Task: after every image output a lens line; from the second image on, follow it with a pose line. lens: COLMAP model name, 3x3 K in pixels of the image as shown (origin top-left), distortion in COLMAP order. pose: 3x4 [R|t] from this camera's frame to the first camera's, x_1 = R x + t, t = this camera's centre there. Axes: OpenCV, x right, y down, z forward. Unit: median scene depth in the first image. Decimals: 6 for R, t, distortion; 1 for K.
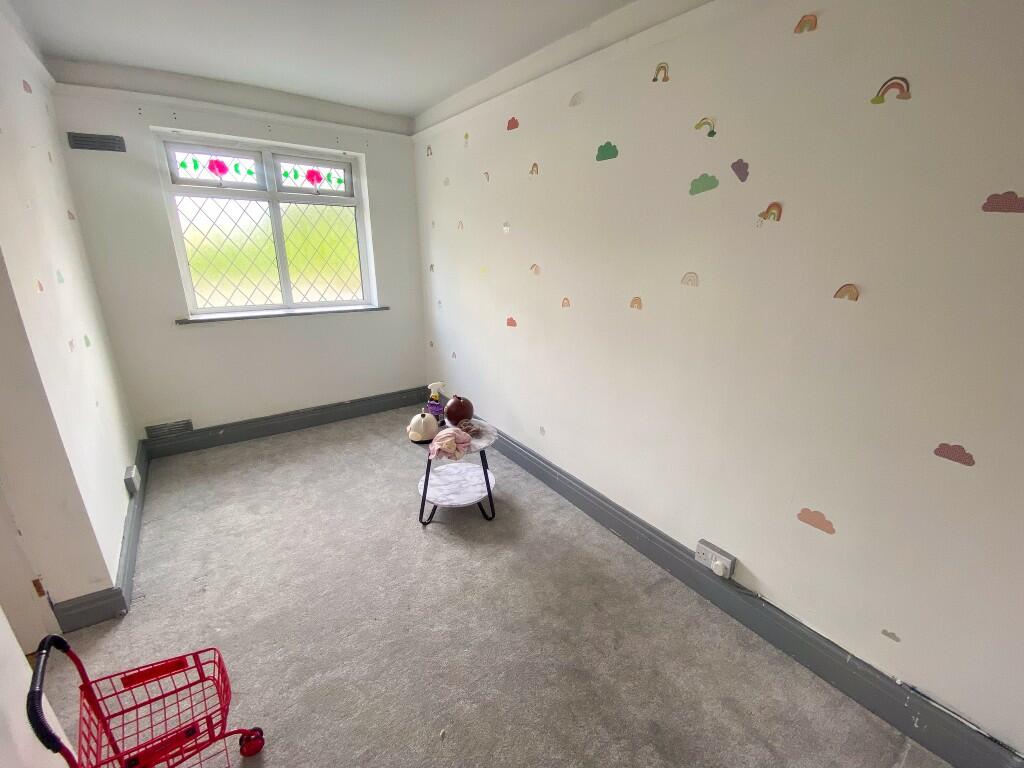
lens RADIAL K [[415.3, 0, 508.7], [0, 415.3, 384.5], [0, 0, 1]] dist [0.021110, -0.021512]
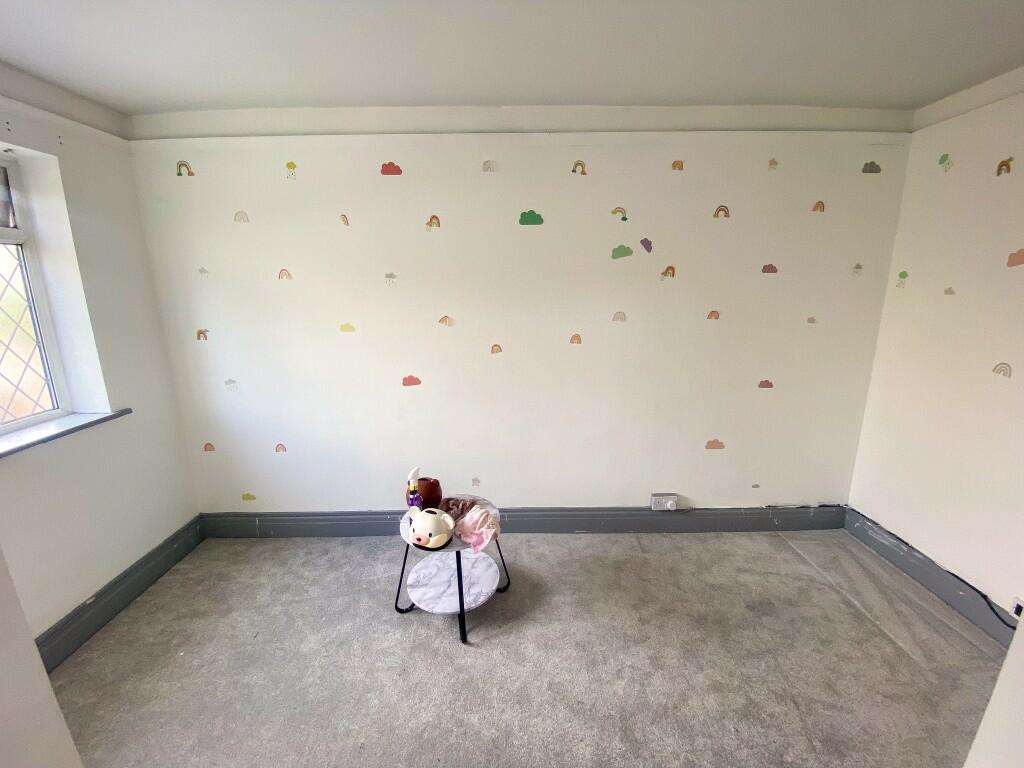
lens RADIAL K [[415.3, 0, 508.7], [0, 415.3, 384.5], [0, 0, 1]] dist [0.021110, -0.021512]
pose [[0.581148, -0.215434, 0.784765, -0.937269], [0.280938, 0.958149, 0.054986, -0.220983], [-0.763768, 0.188515, 0.617350, 0.477460]]
